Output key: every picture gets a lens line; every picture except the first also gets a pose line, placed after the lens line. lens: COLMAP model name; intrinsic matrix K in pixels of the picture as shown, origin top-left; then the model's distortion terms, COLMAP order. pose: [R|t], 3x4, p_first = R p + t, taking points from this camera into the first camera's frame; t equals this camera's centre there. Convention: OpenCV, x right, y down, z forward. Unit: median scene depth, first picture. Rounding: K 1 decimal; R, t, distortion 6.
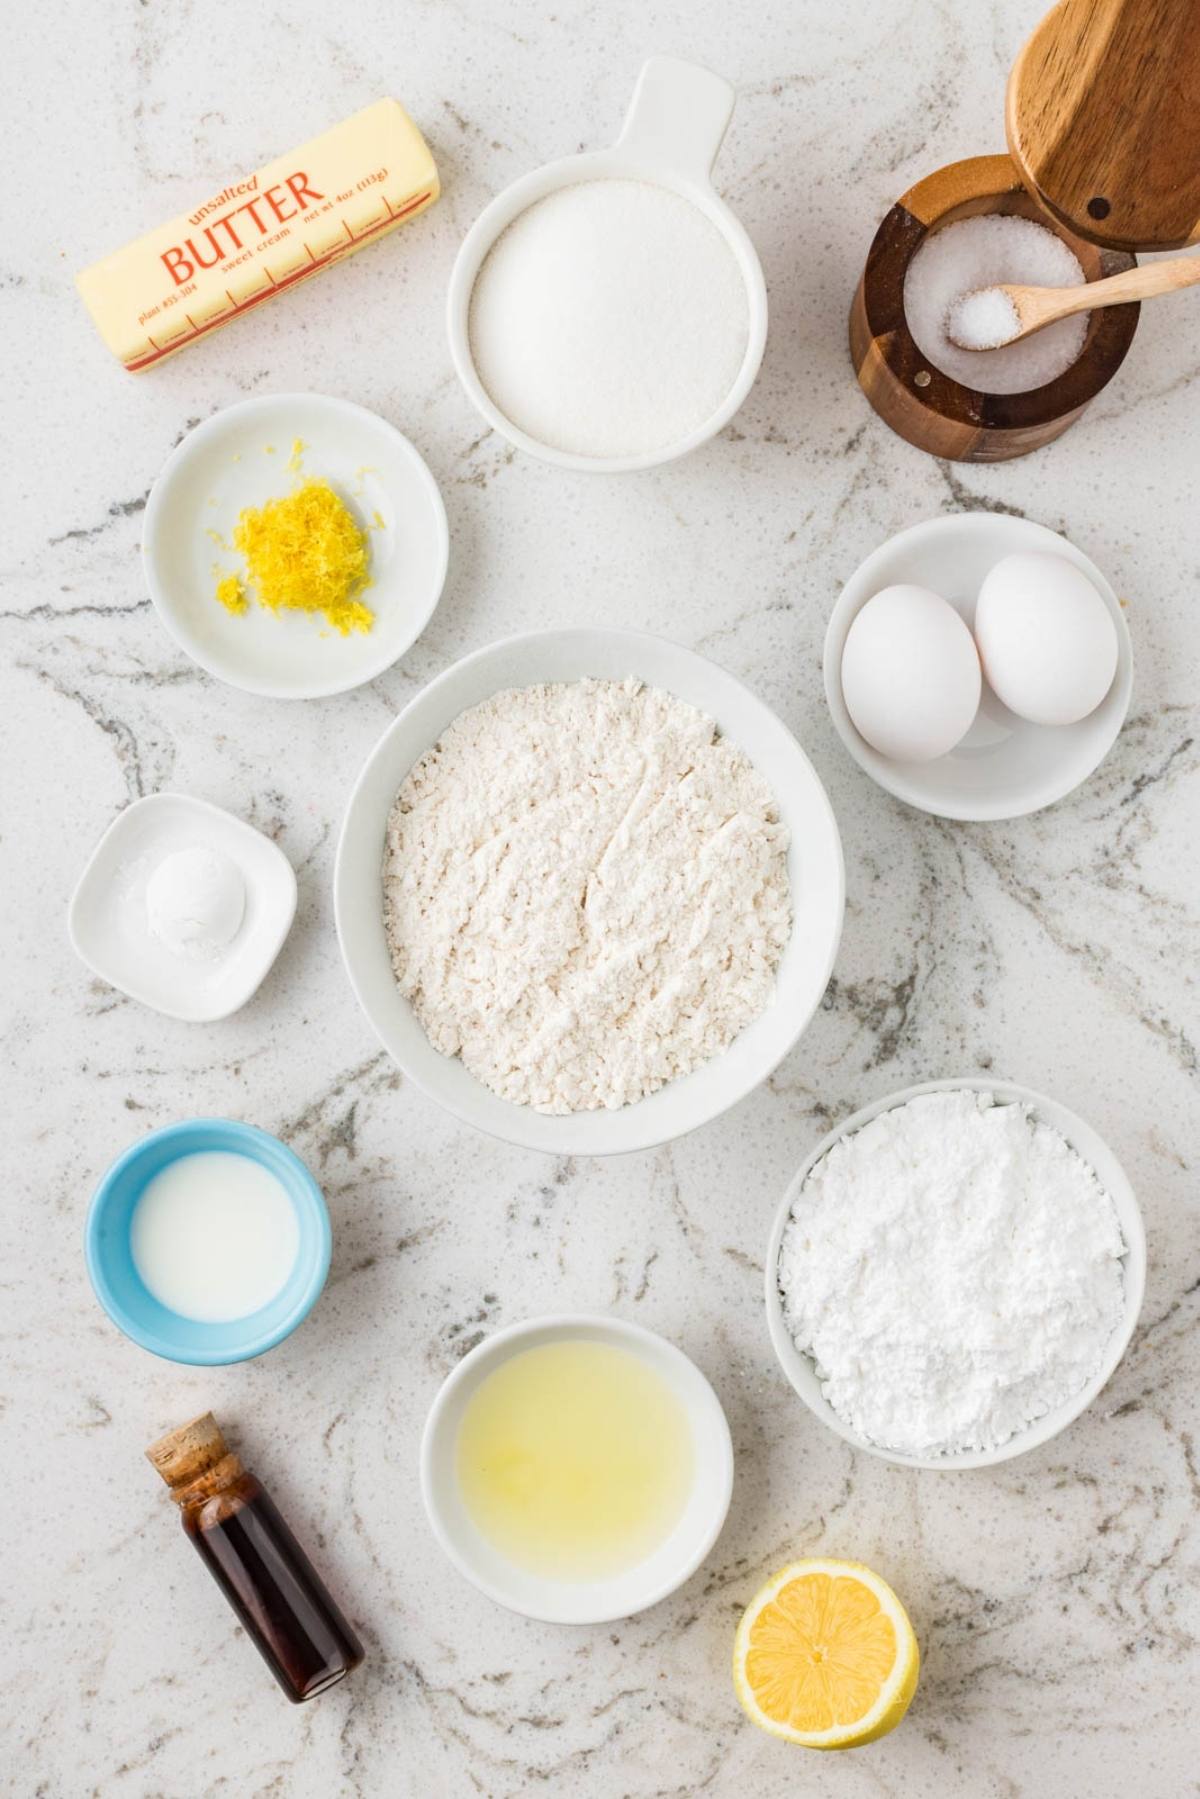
lens RADIAL K [[13457.0, 0, 651.3], [0, 13457.0, 1036.4], [0, 0, 1]] dist [-1.936673, 0.000000]
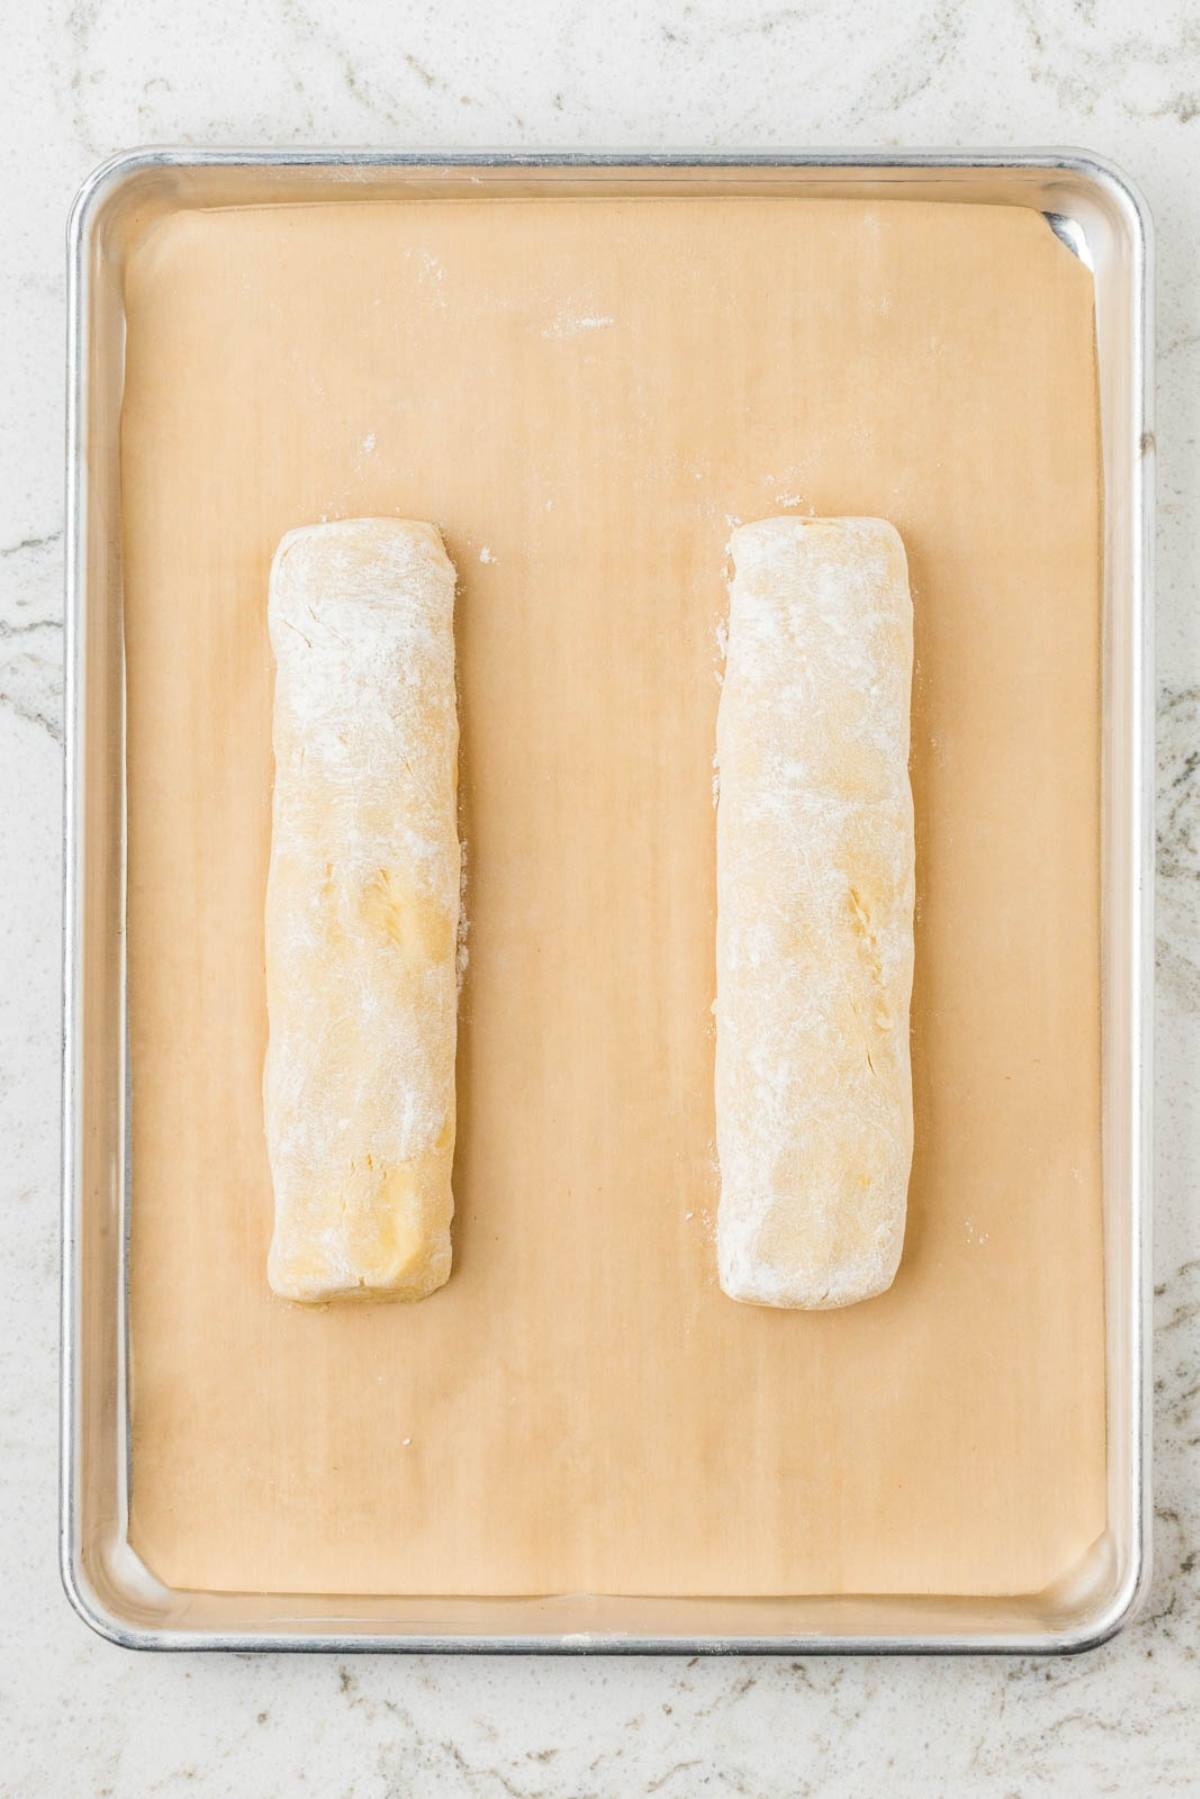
lens RADIAL K [[13457.0, 0, 606.1], [0, 13457.0, 960.4], [0, 0, 1]] dist [-1.936673, 0.000000]
pose [[0.998961, -0.045400, -0.003922, -0.000960], [0.045372, 0.998946, -0.006916, -0.000594], [0.004232, 0.006731, 0.999968, 0.074548]]
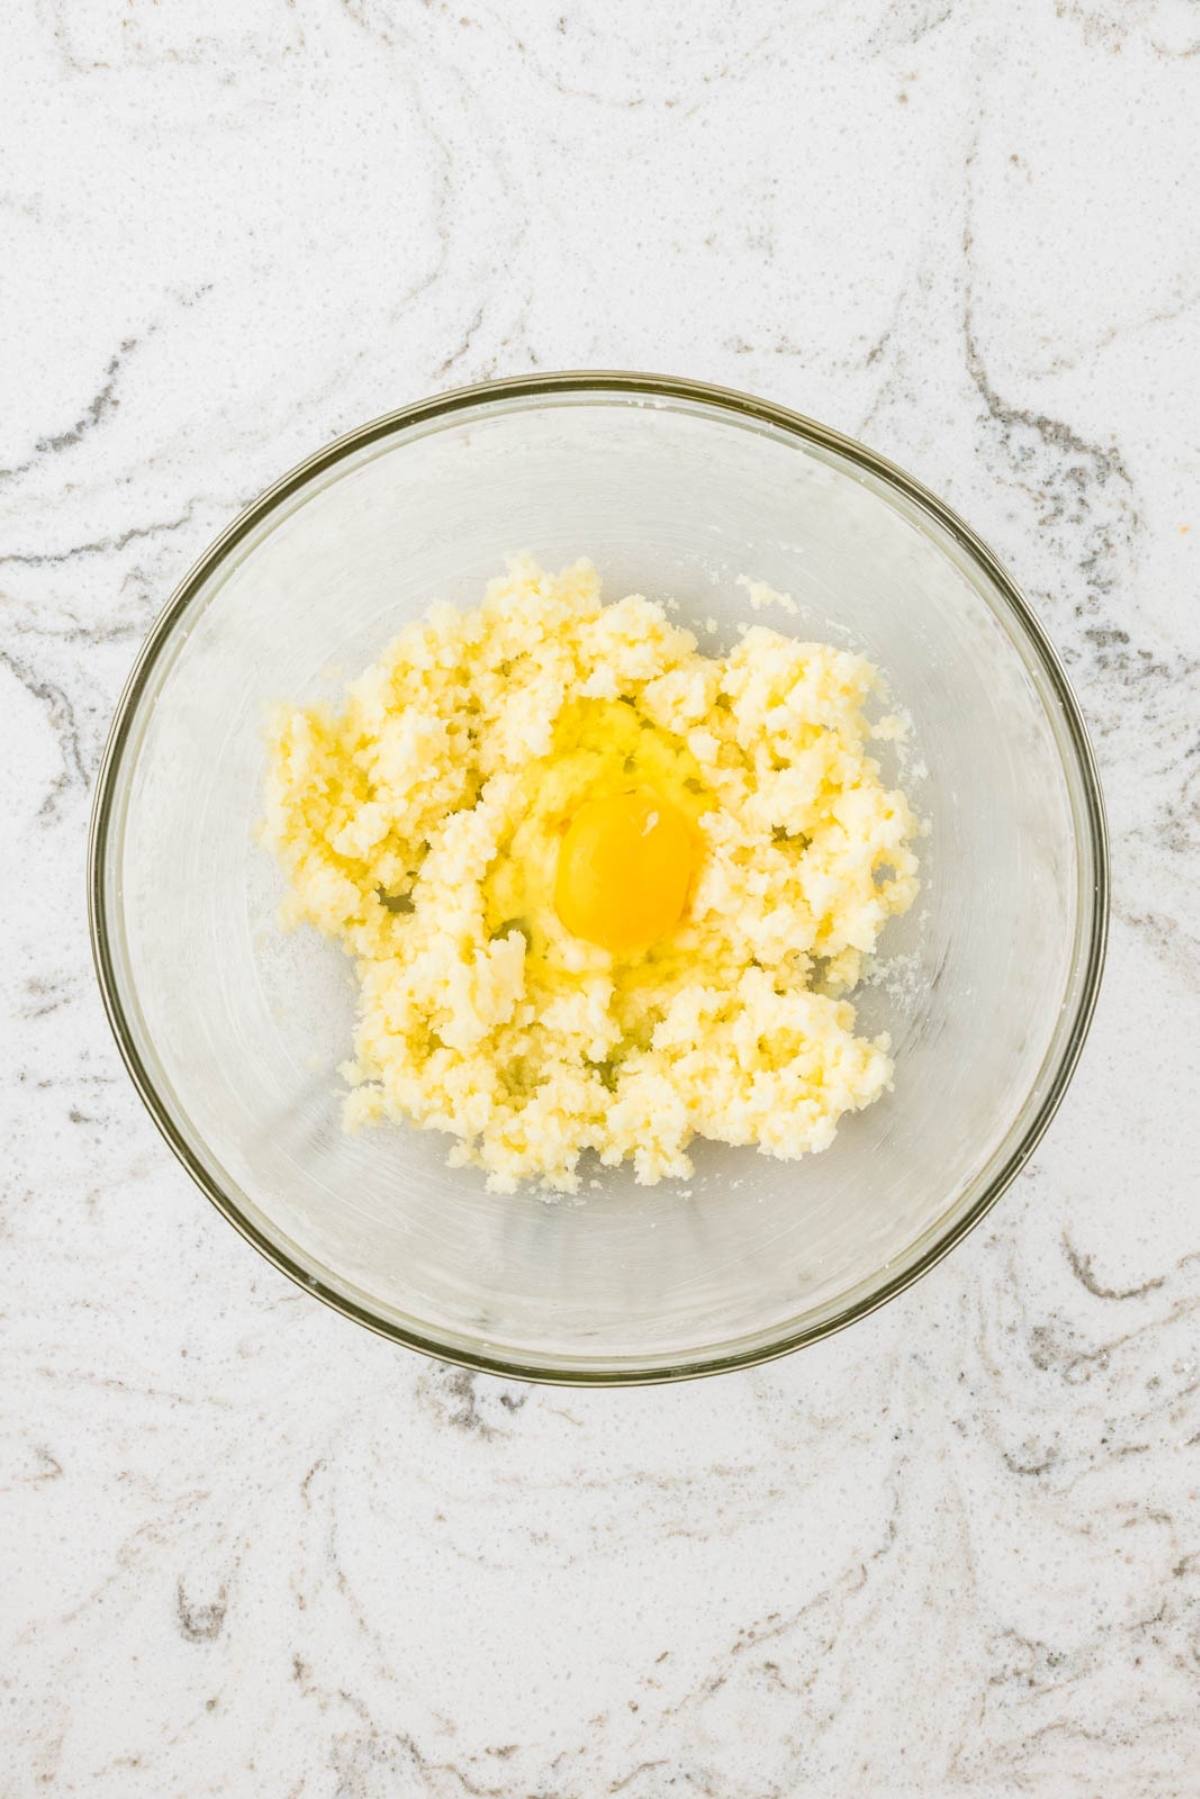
lens RADIAL K [[13457.0, 0, 598.5], [0, 13457.0, 915.5], [0, 0, 1]] dist [-1.936673, 0.000000]
pose [[0.999788, -0.020314, -0.003496, -0.000860], [0.020285, 0.999762, -0.008043, -0.000435], [0.003658, 0.007970, 0.999962, 0.113478]]
